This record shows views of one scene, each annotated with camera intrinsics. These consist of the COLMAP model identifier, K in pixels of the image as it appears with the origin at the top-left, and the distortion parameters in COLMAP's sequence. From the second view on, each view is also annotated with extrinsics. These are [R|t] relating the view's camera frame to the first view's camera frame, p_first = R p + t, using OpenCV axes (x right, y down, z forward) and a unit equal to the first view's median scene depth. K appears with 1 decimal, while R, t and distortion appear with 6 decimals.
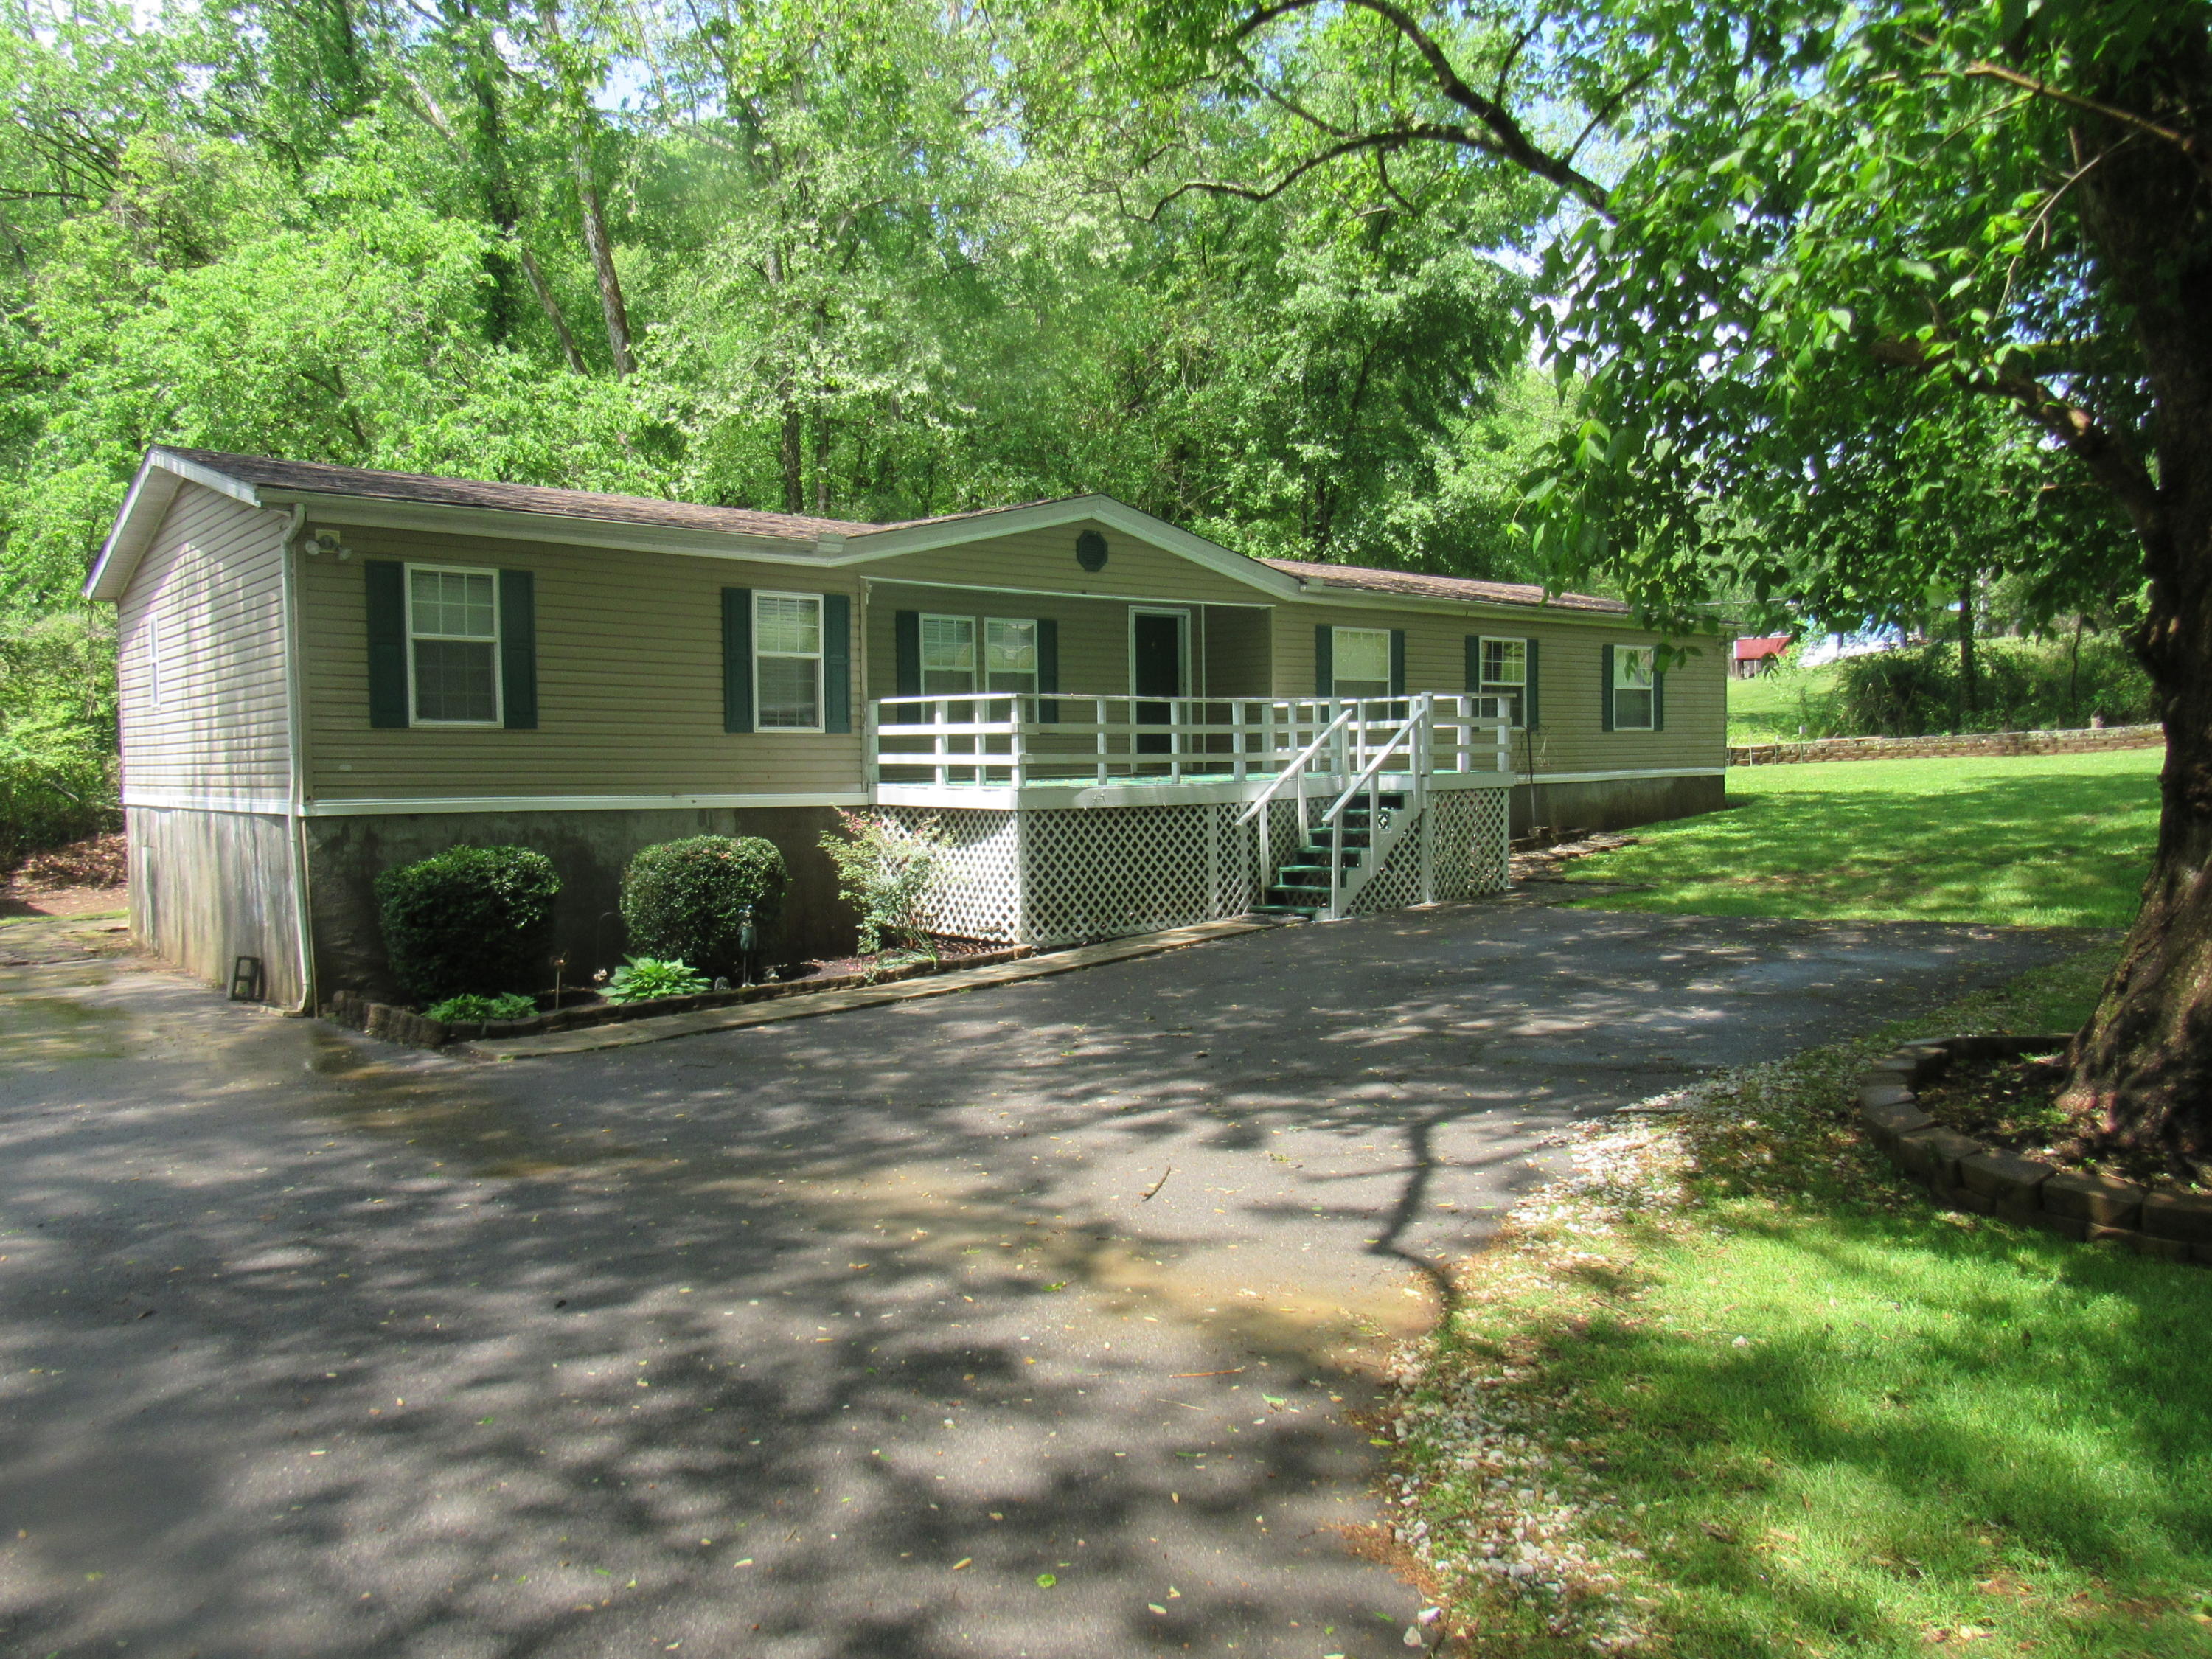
lens RADIAL K [[1573.5, 0, 1106.1], [0, 1573.5, 834.1], [0, 0, 1]] dist [-0.004507, -0.001732]
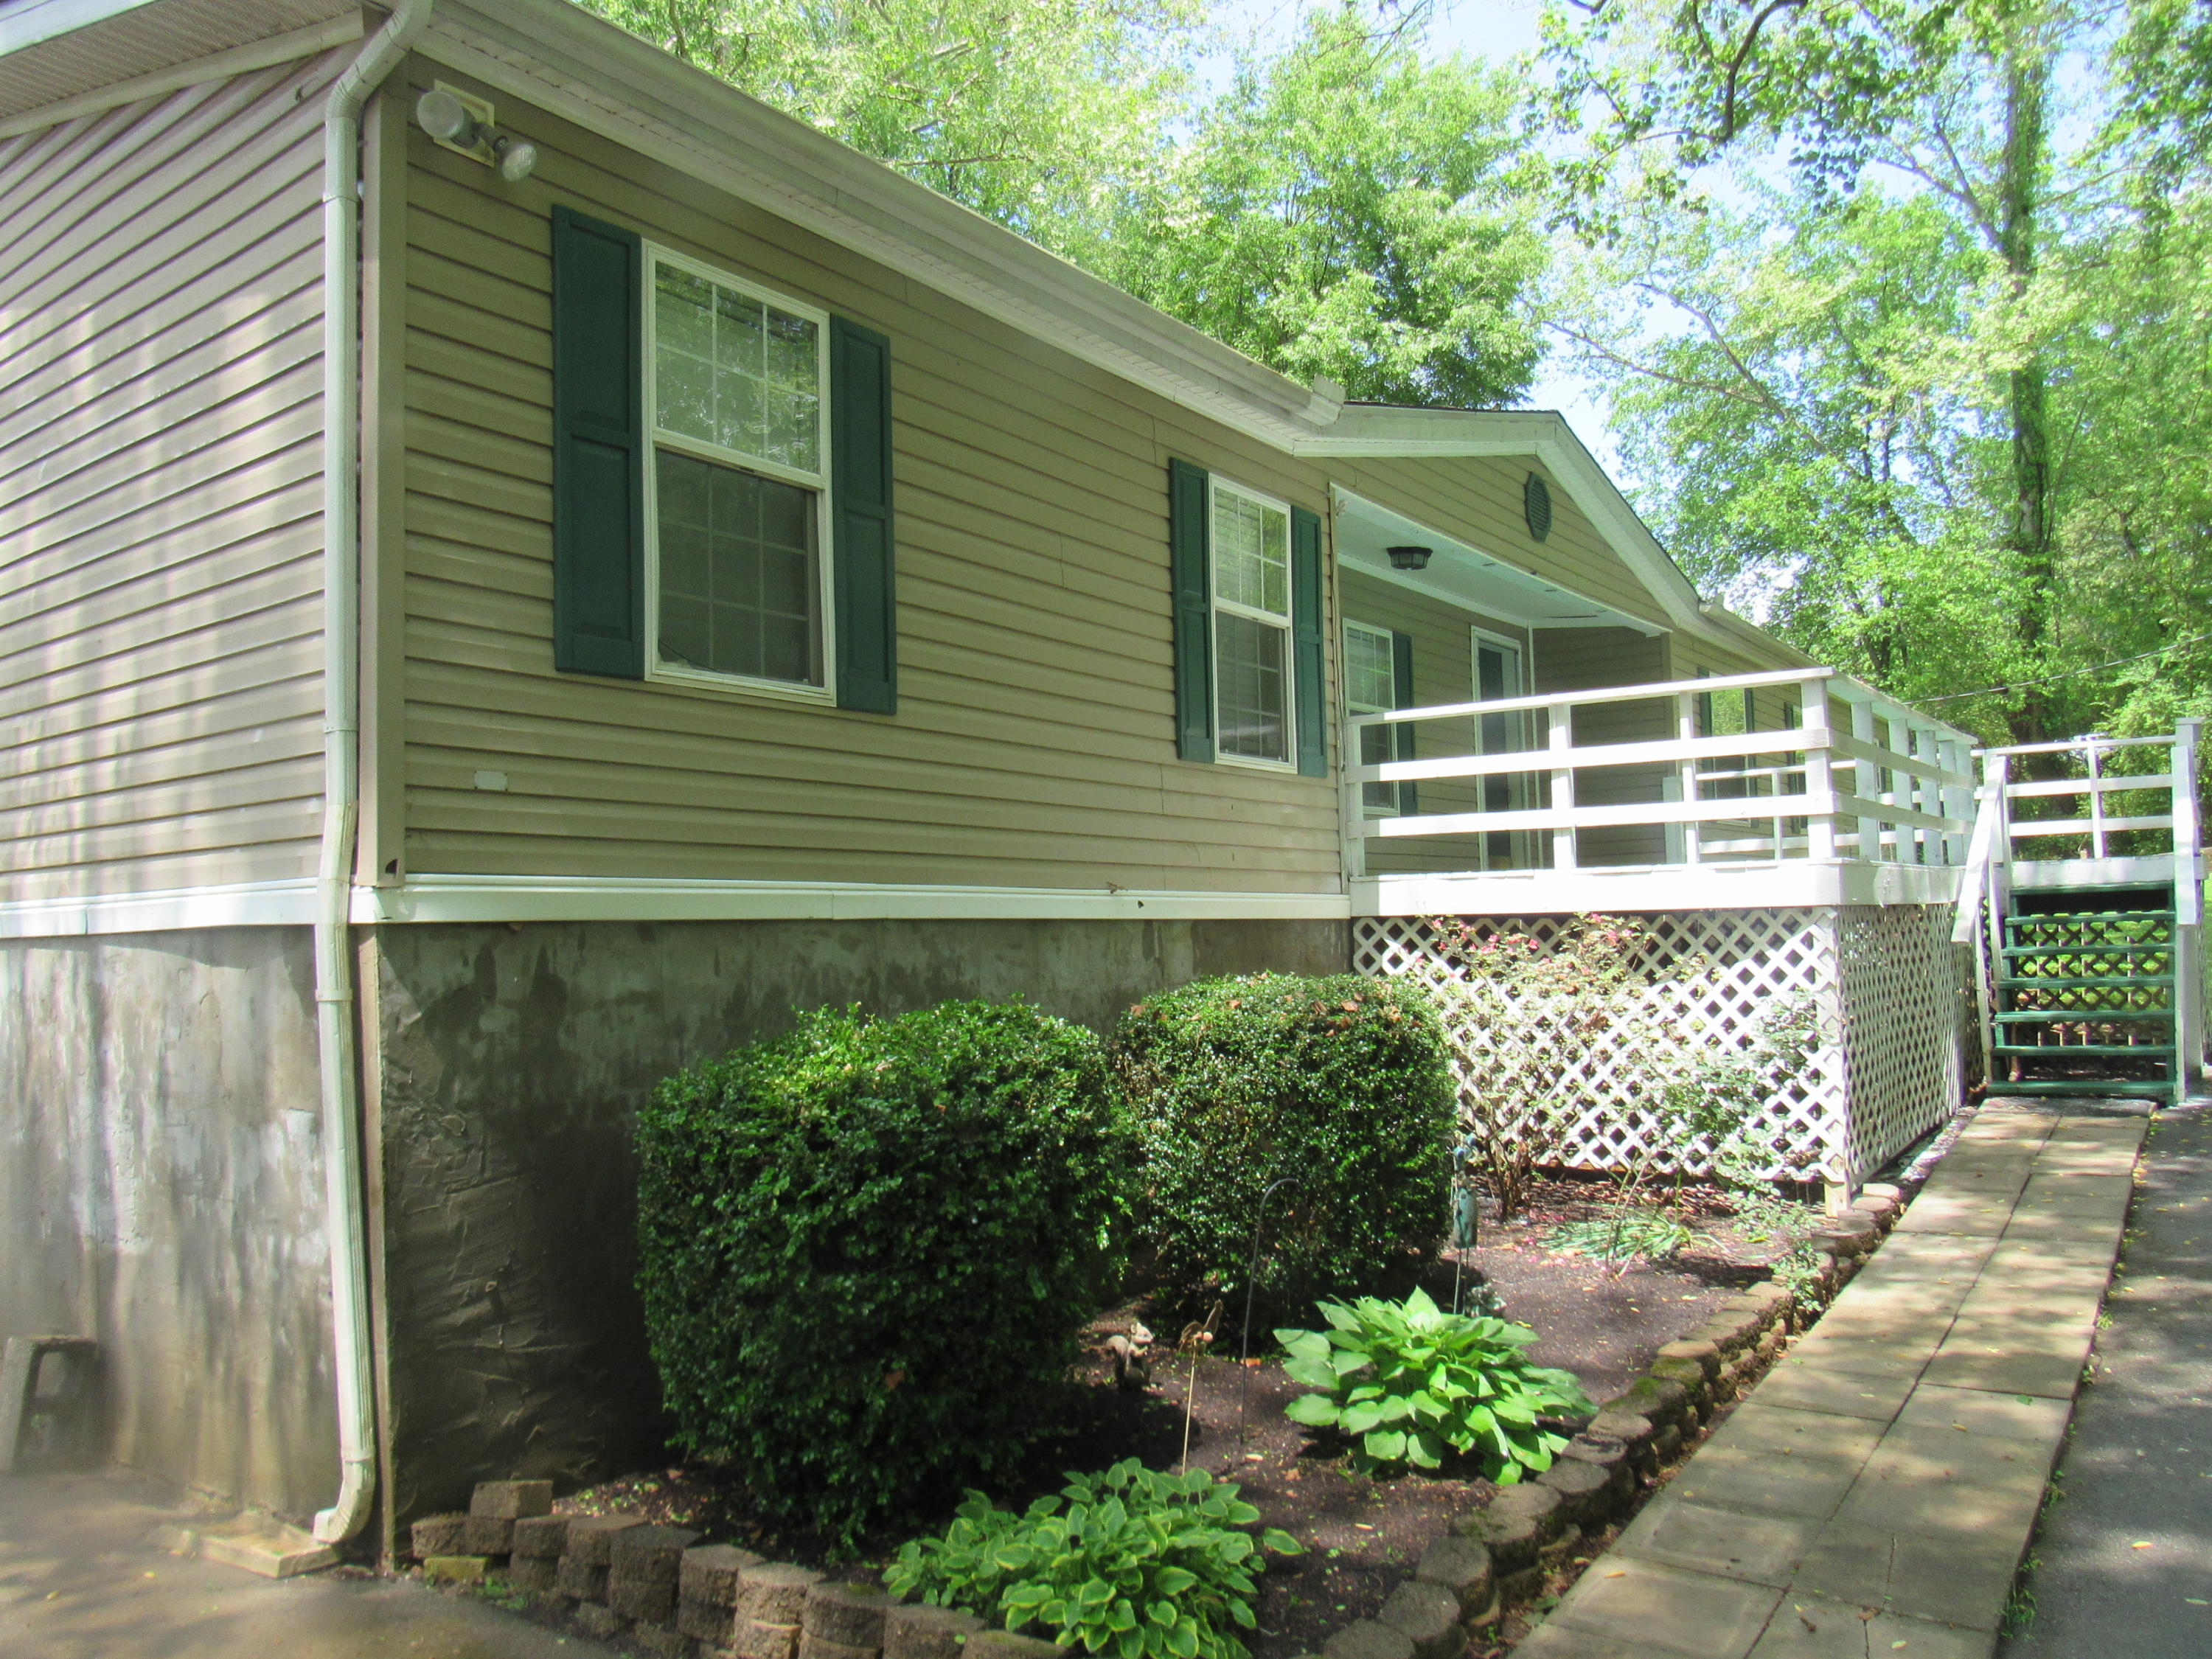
lens RADIAL K [[1568.8, 0, 1106.0], [0, 1568.8, 829.5], [0, 0, 1]] dist [-0.032816, 0.000205]
pose [[0.970470, -0.001020, 0.241221, -0.392439], [0.028321, 0.993557, -0.109740, 0.007760], [-0.239555, 0.113331, 0.964245, 0.582352]]
